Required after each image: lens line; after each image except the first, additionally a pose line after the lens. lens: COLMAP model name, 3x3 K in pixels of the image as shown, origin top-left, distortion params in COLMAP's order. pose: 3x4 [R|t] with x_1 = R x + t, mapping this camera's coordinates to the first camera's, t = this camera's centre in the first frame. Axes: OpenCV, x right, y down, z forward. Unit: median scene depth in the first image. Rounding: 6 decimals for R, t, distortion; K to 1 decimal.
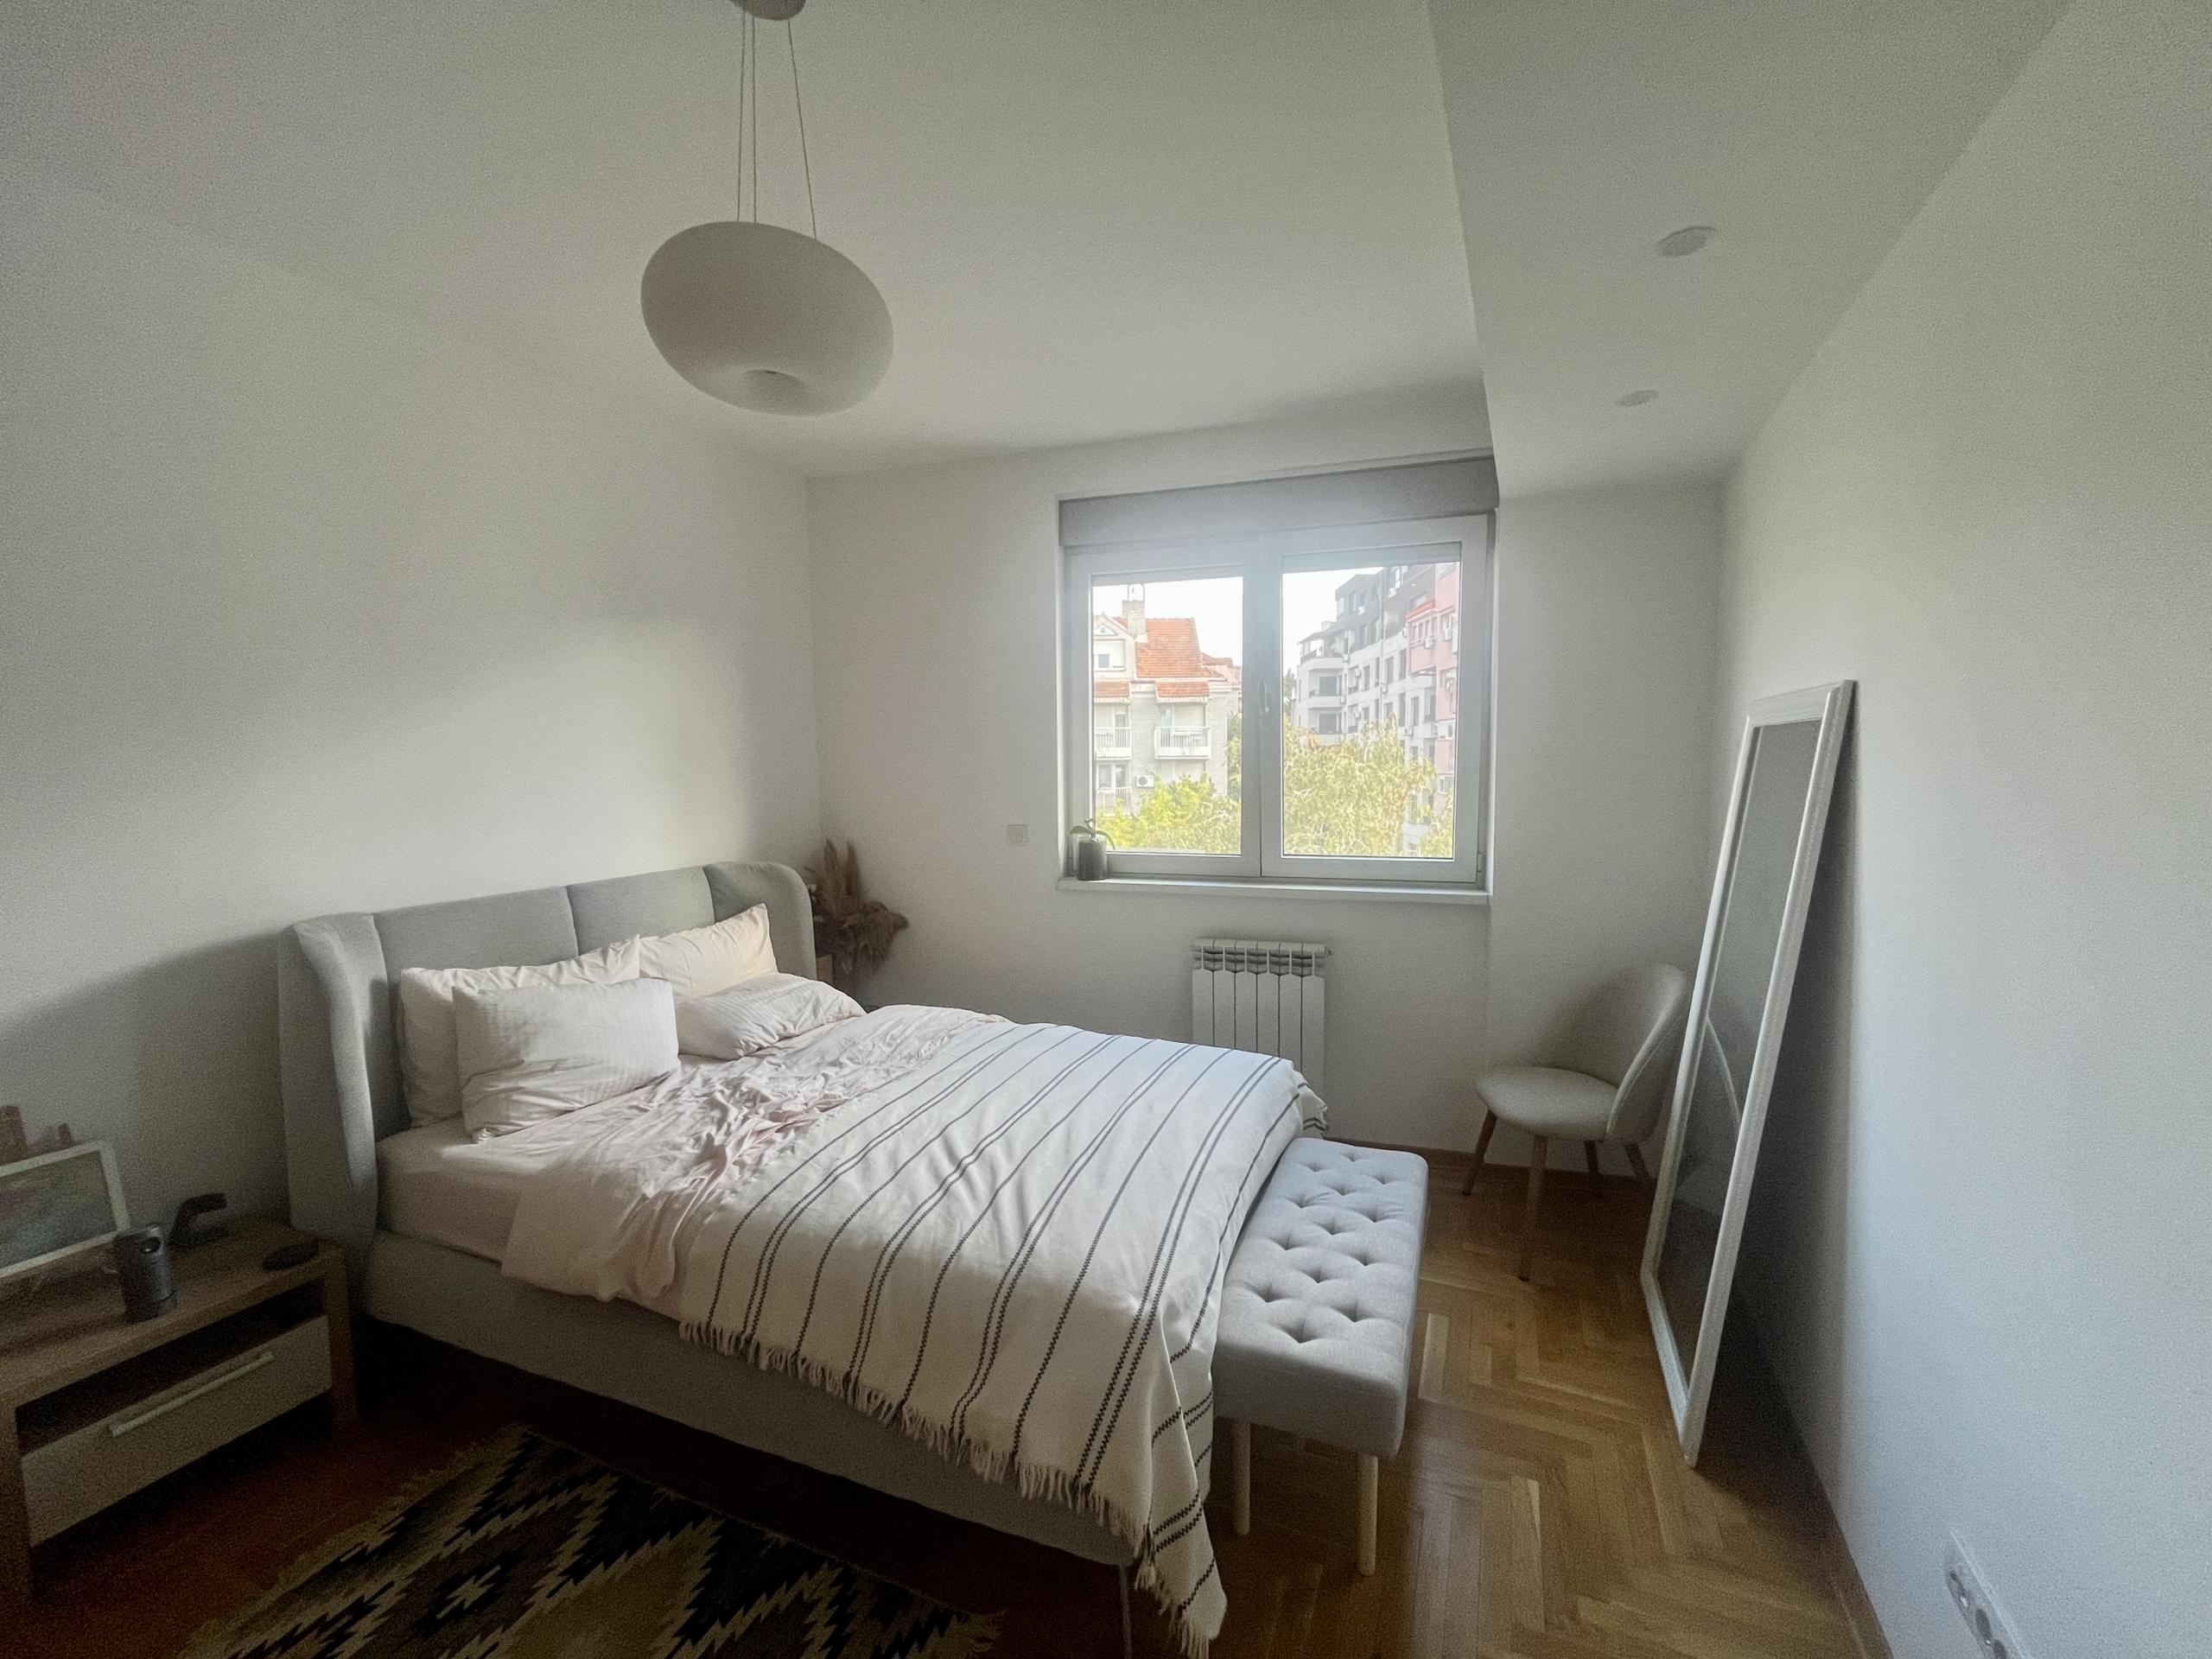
lens RADIAL K [[905.0, 0, 1106.3], [0, 905.0, 835.8], [0, 0, 1]] dist [-0.002565, -0.000319]
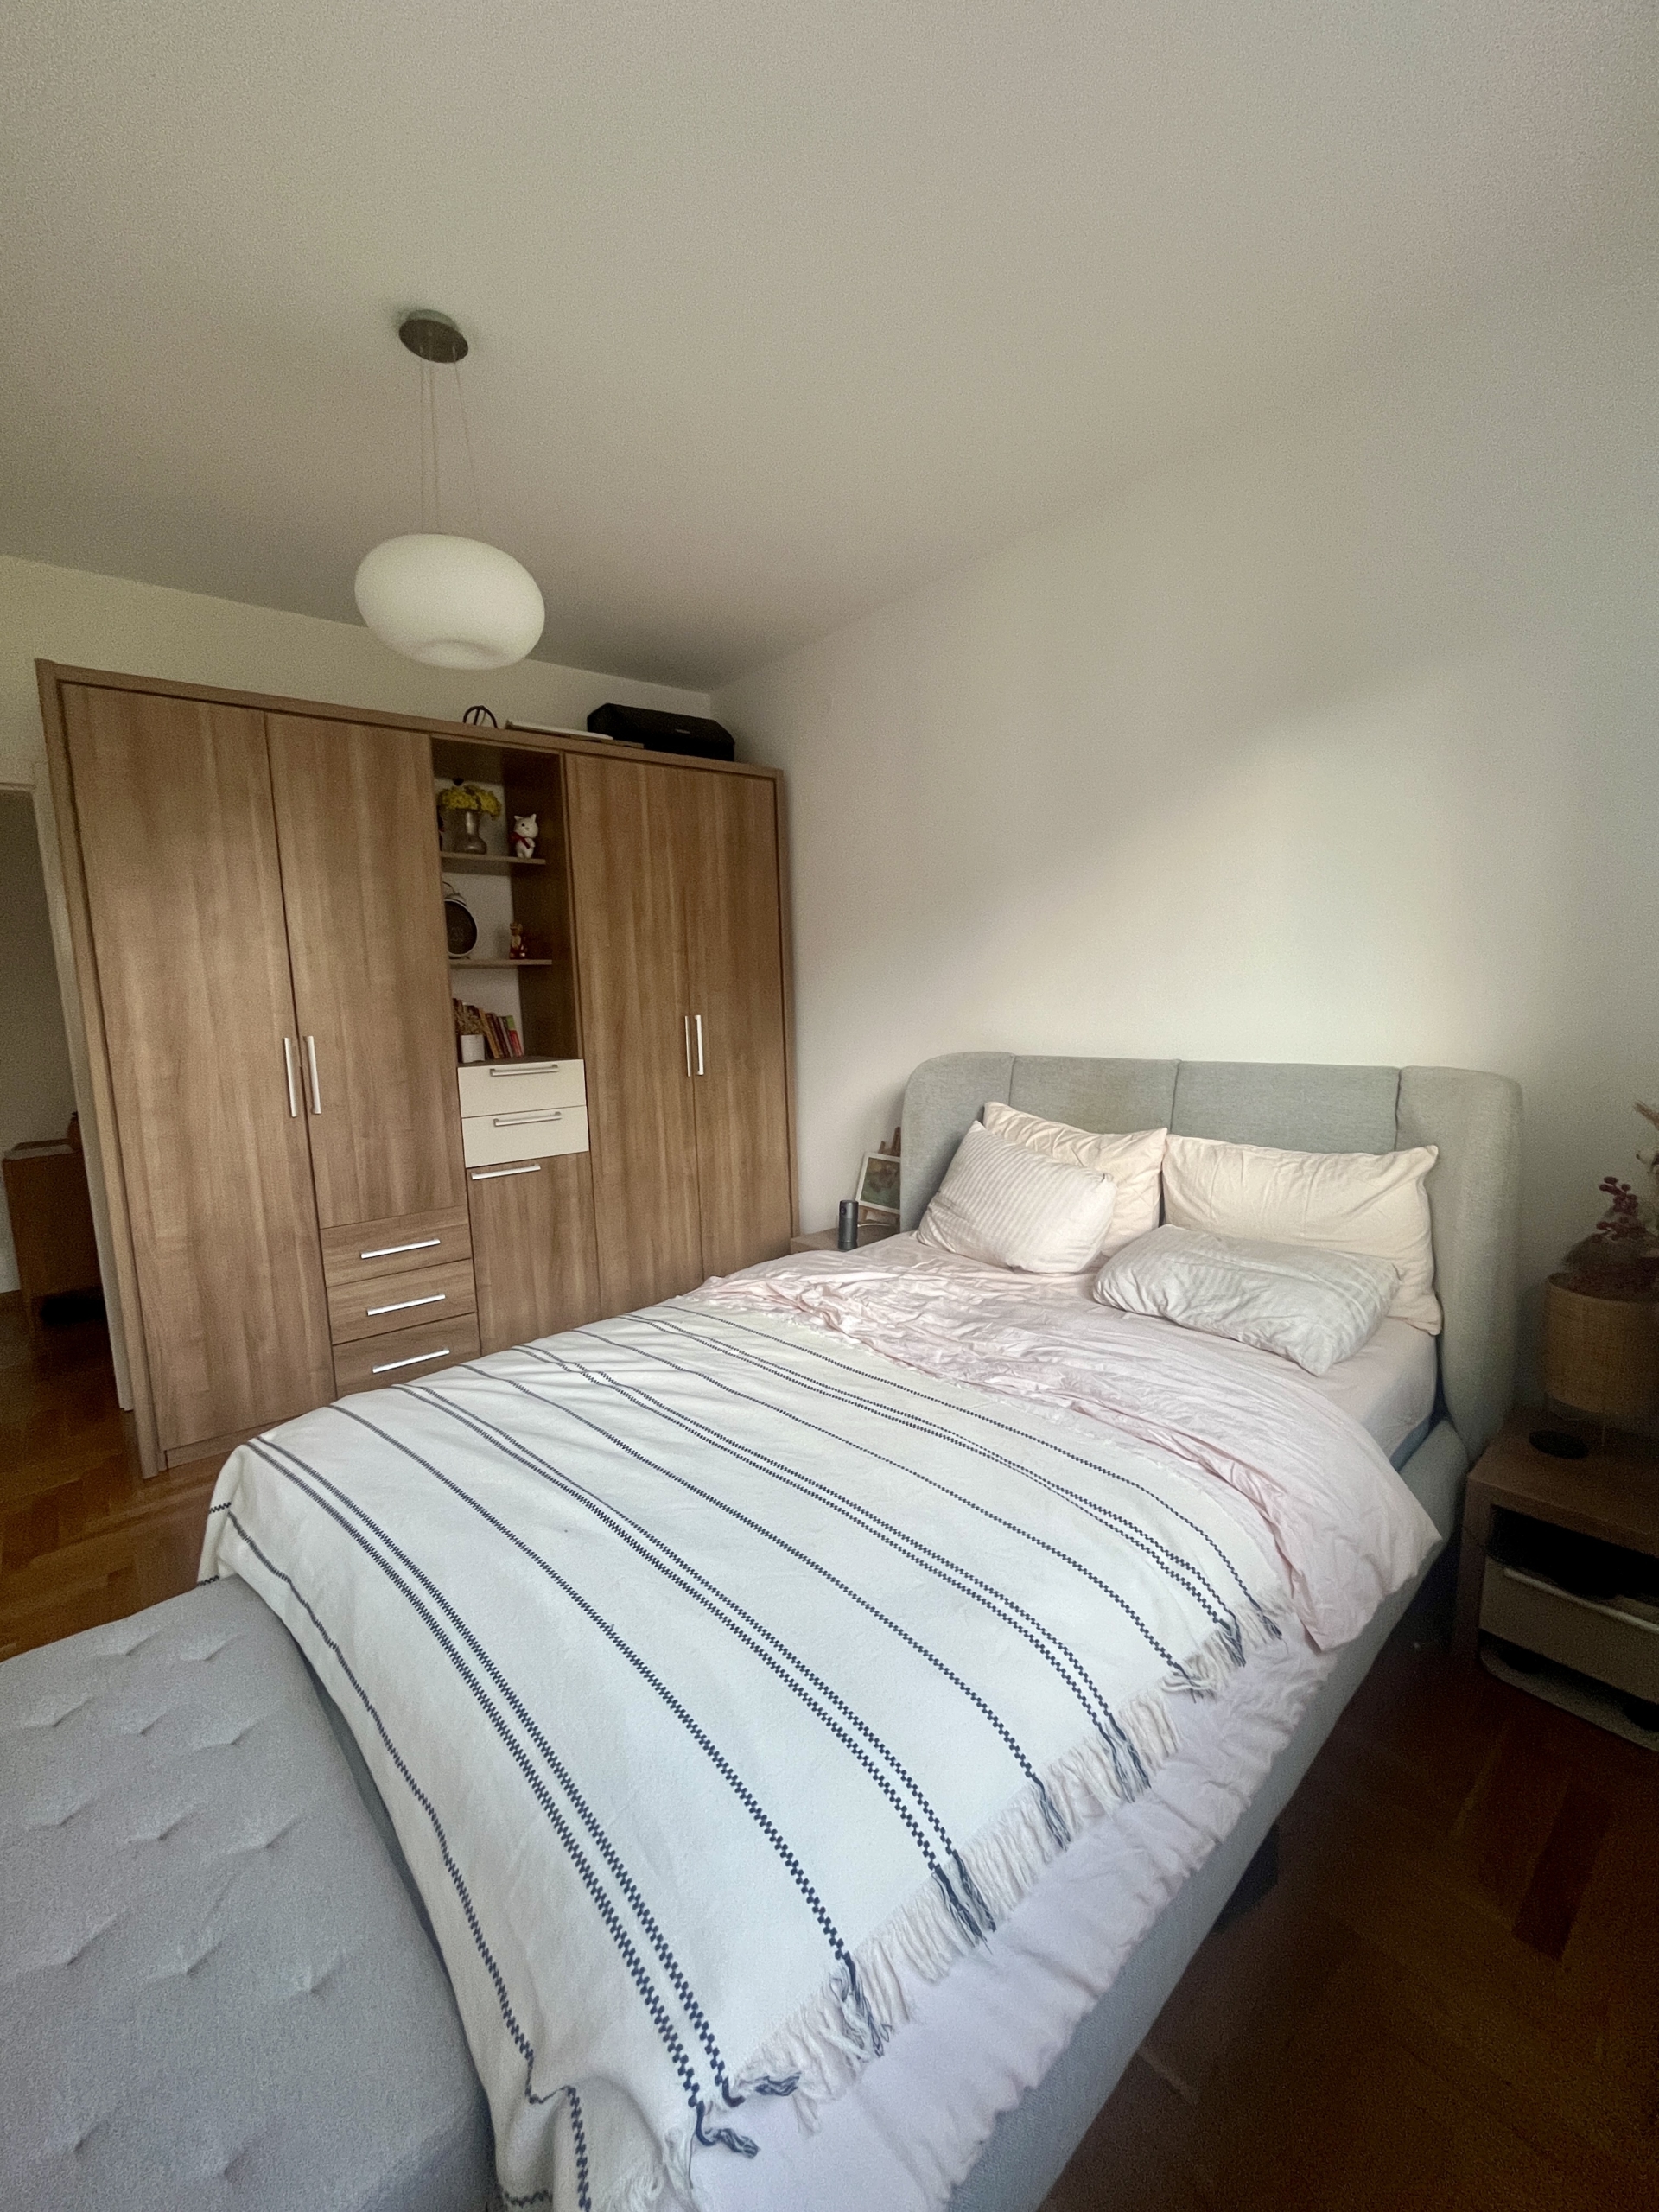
lens RADIAL K [[905.0, 0, 829.5], [0, 905.0, 1106.0], [0, 0, 1]] dist [-0.002565, -0.000319]
pose [[-0.451959, 0.129539, -0.882583, 0.422096], [-0.032353, 0.986368, 0.161340, -0.041409], [0.891452, 0.101473, -0.441607, 1.359592]]
